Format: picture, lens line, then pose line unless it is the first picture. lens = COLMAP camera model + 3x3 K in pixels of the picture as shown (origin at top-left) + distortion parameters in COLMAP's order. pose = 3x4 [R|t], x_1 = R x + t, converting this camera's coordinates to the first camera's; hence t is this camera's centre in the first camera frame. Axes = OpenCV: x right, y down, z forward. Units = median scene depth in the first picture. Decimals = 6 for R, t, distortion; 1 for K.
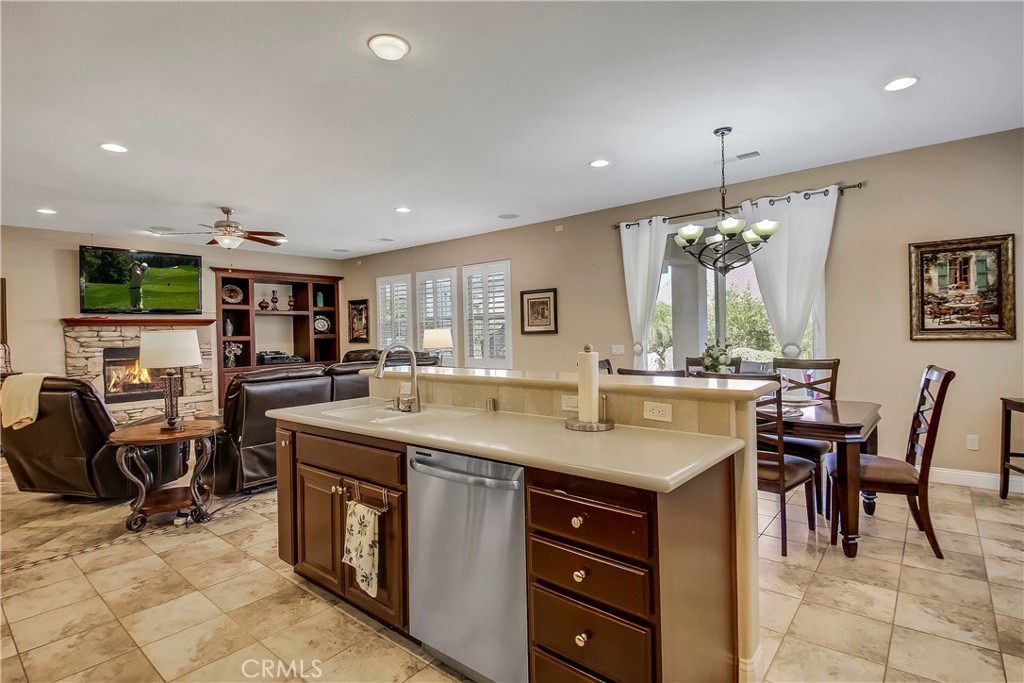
lens RADIAL K [[499.3, 0, 481.8], [0, 499.3, 339.3], [0, 0, 1]] dist [-0.020931, -0.001897]
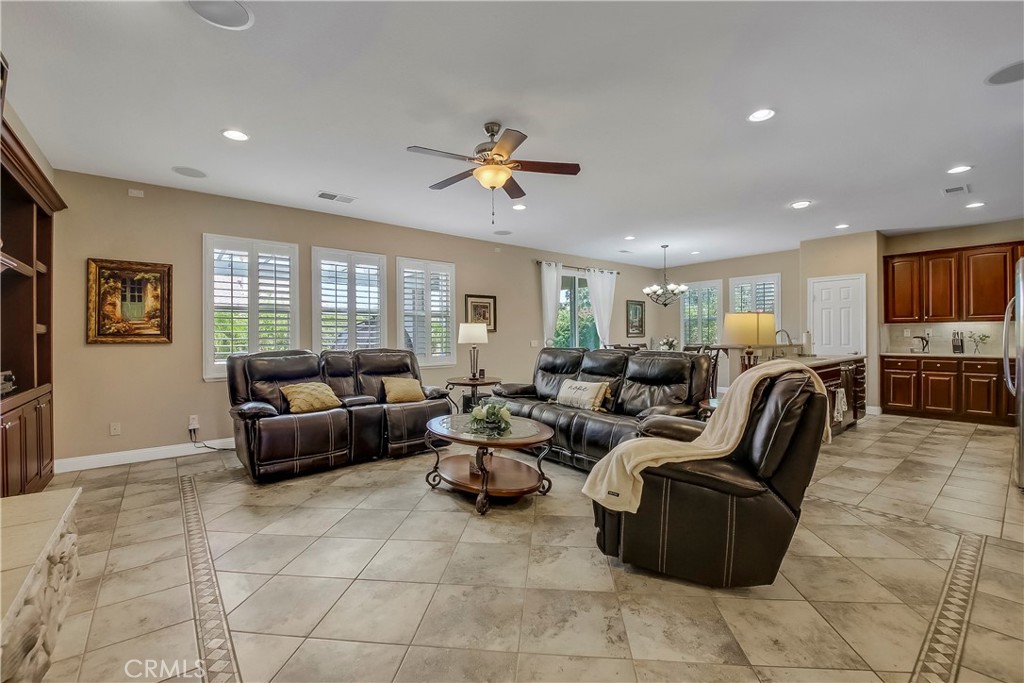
lens RADIAL K [[447.7, 0, 515.6], [0, 447.7, 335.8], [0, 0, 1]] dist [-0.005286, -0.000870]
pose [[0.152238, 0.020800, 0.988125, -1.458982], [0.016352, 0.999589, -0.023561, 0.038871], [-0.988209, 0.019745, 0.151835, 1.179864]]
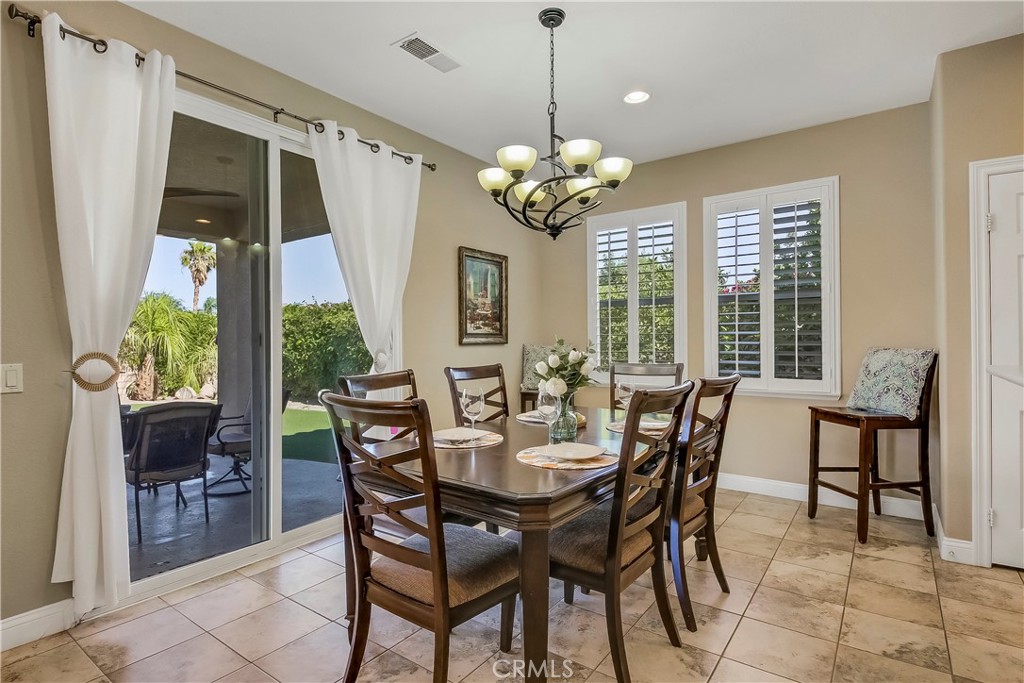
lens RADIAL K [[514.0, 0, 533.2], [0, 514.0, 336.7], [0, 0, 1]] dist [-0.018877, -0.000171]
pose [[-0.123263, 0.030481, 0.991906, -0.139918], [0.023881, 0.999330, -0.027742, 0.016419], [-0.992087, 0.020268, -0.123909, 0.950630]]
